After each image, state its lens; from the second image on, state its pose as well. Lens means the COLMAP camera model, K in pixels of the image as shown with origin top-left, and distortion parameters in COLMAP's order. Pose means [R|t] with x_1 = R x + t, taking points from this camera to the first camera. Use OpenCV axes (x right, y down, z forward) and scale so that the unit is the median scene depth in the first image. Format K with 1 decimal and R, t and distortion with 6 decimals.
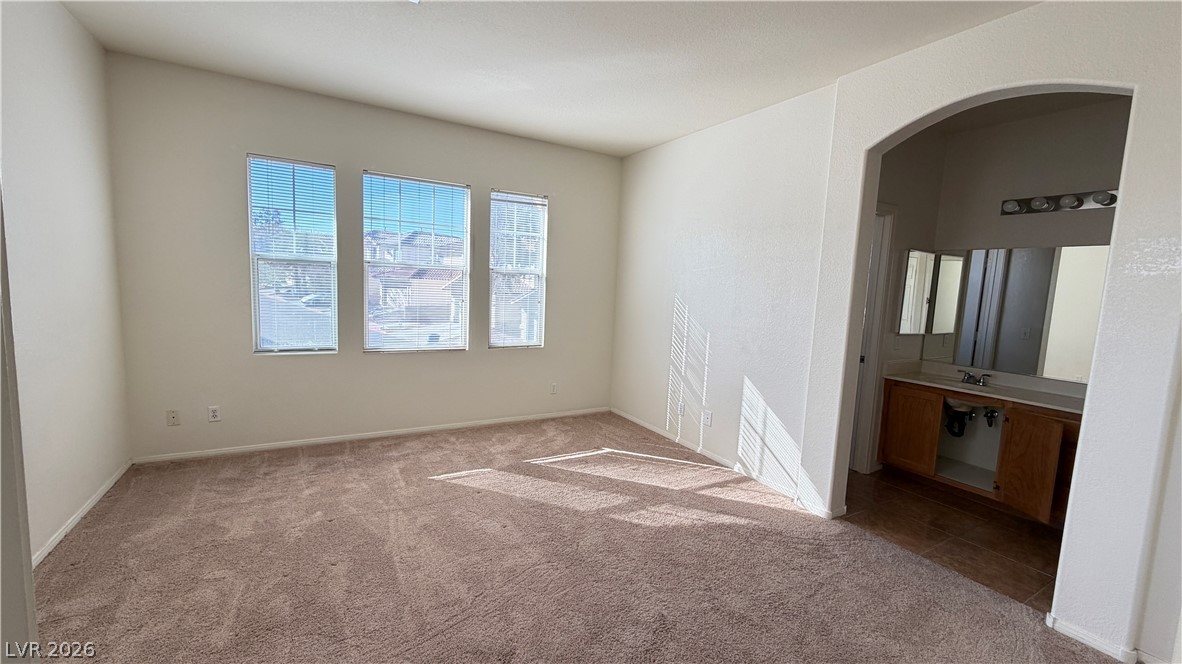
lens RADIAL K [[469.8, 0, 590.5], [0, 469.8, 331.5], [0, 0, 1]] dist [0.000486, -0.000247]
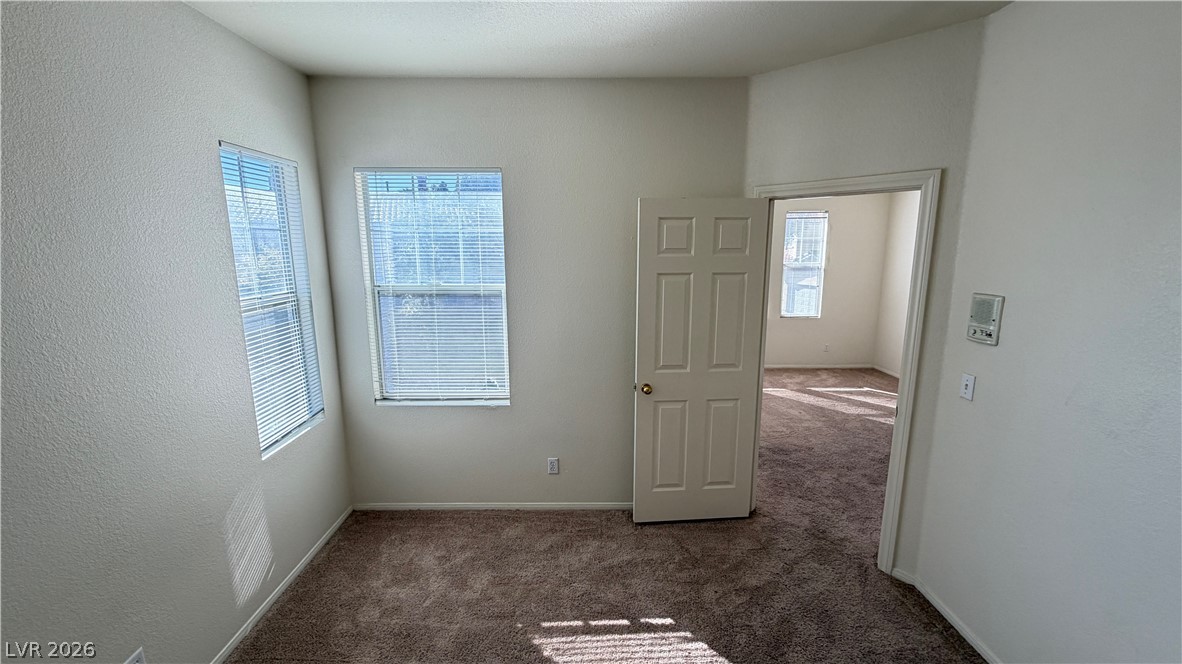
lens RADIAL K [[469.8, 0, 588.6], [0, 469.8, 331.3], [0, 0, 1]] dist [0.000486, -0.000247]
pose [[0.865743, 0.040465, -0.498850, 0.005930], [-0.007723, 0.997688, 0.067526, -0.020972], [0.500429, -0.054607, 0.864054, -0.721038]]
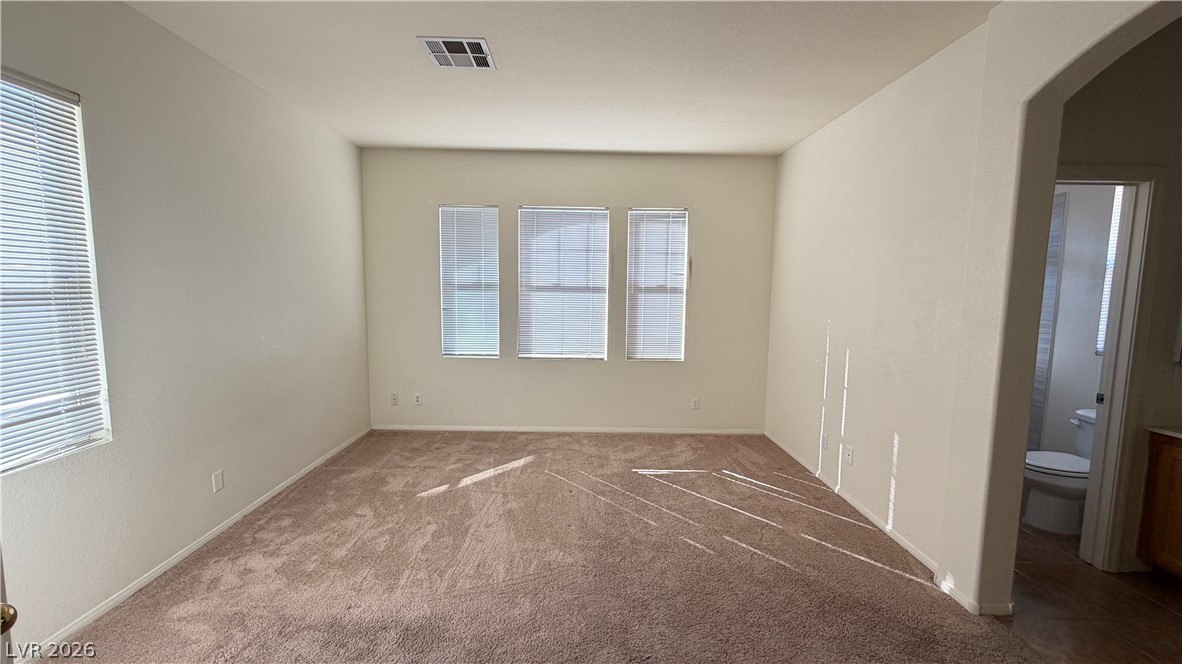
lens RADIAL K [[469.8, 0, 596.0], [0, 469.8, 334.8], [0, 0, 1]] dist [0.000486, -0.000247]
pose [[0.874515, 0.016866, -0.484706, 0.268766], [-0.025394, 0.999617, -0.011034, -0.007576], [0.484334, 0.021958, 0.874608, 0.055697]]
